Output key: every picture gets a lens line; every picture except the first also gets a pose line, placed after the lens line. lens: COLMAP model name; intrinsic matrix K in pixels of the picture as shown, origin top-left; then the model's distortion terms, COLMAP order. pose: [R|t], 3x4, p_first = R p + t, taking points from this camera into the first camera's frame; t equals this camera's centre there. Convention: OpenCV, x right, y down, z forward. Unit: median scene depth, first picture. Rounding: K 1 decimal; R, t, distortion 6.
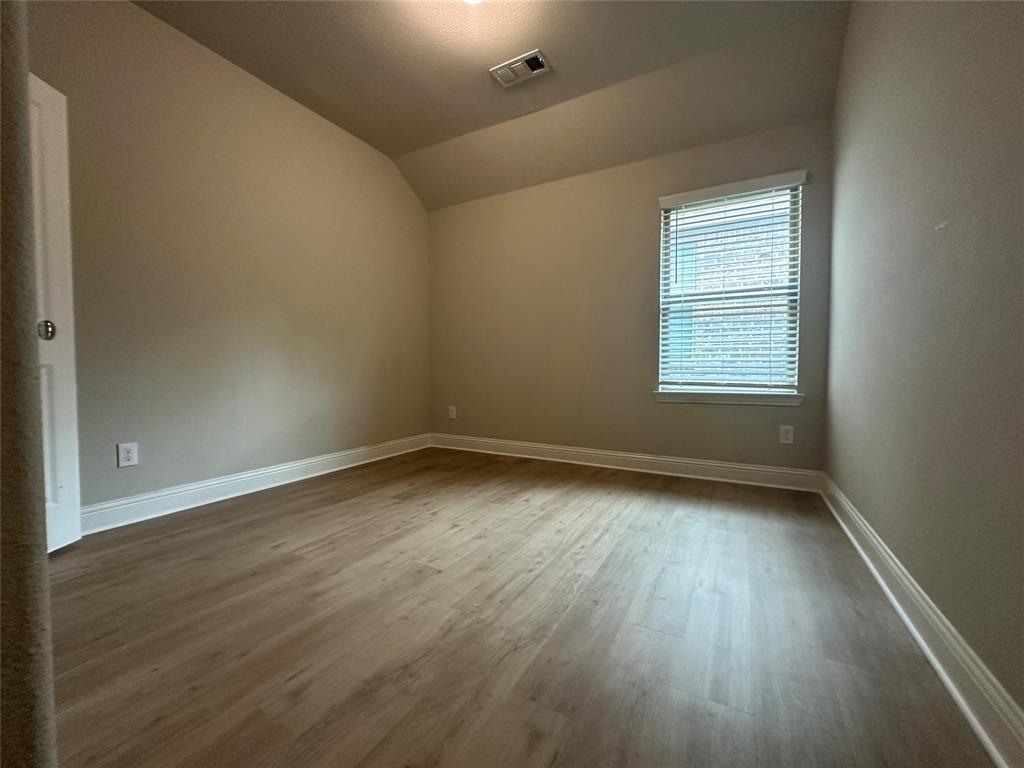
lens RADIAL K [[412.4, 0, 512.0], [0, 412.4, 384.0], [0, 0, 1]] dist [-0.002741, -0.000160]
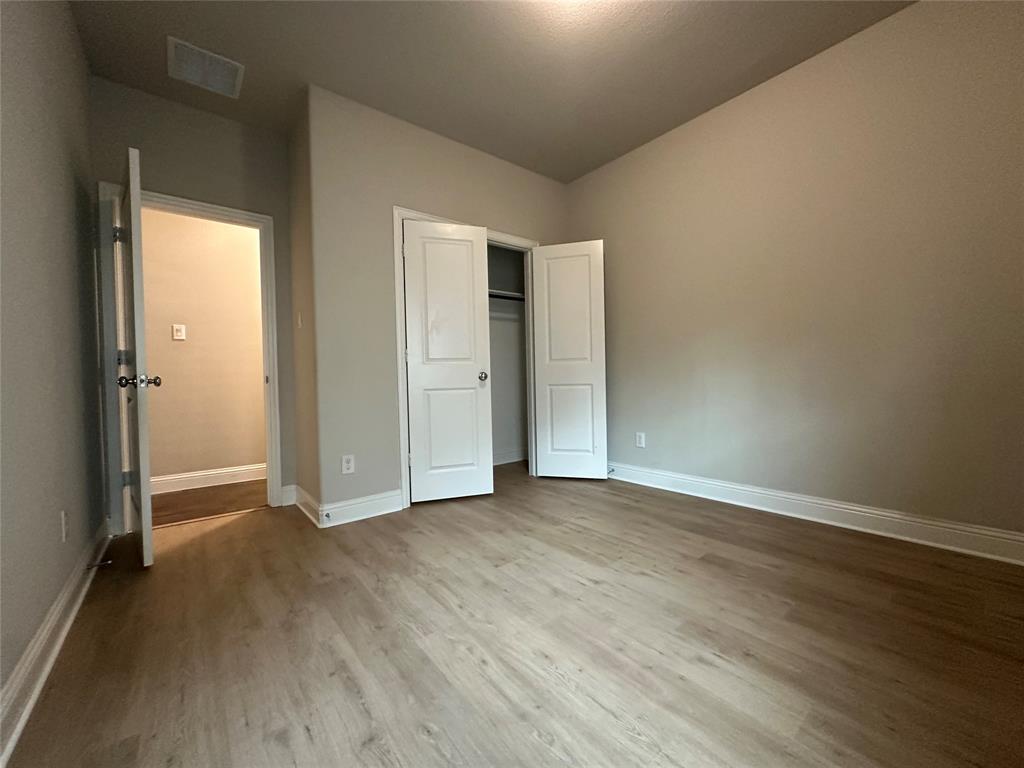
lens RADIAL K [[412.4, 0, 512.0], [0, 412.4, 384.0], [0, 0, 1]] dist [-0.002741, -0.000160]
pose [[-0.381507, 0.026597, -0.923983, 0.640936], [-0.008968, 0.999432, 0.032472, -0.080291], [0.924322, 0.020675, -0.381052, 1.060458]]
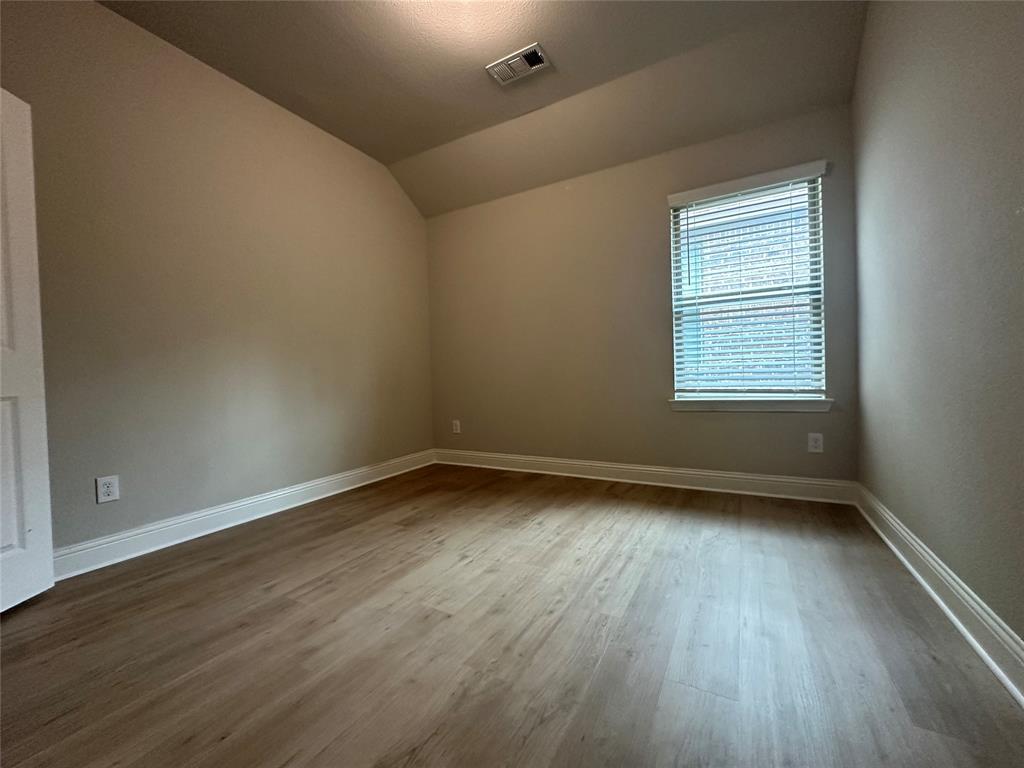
lens RADIAL K [[412.4, 0, 512.0], [0, 412.4, 384.0], [0, 0, 1]] dist [-0.002741, -0.000160]
pose [[0.999500, -0.031120, -0.005533, -0.013602], [0.031029, 0.999395, -0.015722, -0.020365], [0.006019, 0.015542, 0.999861, 0.073540]]
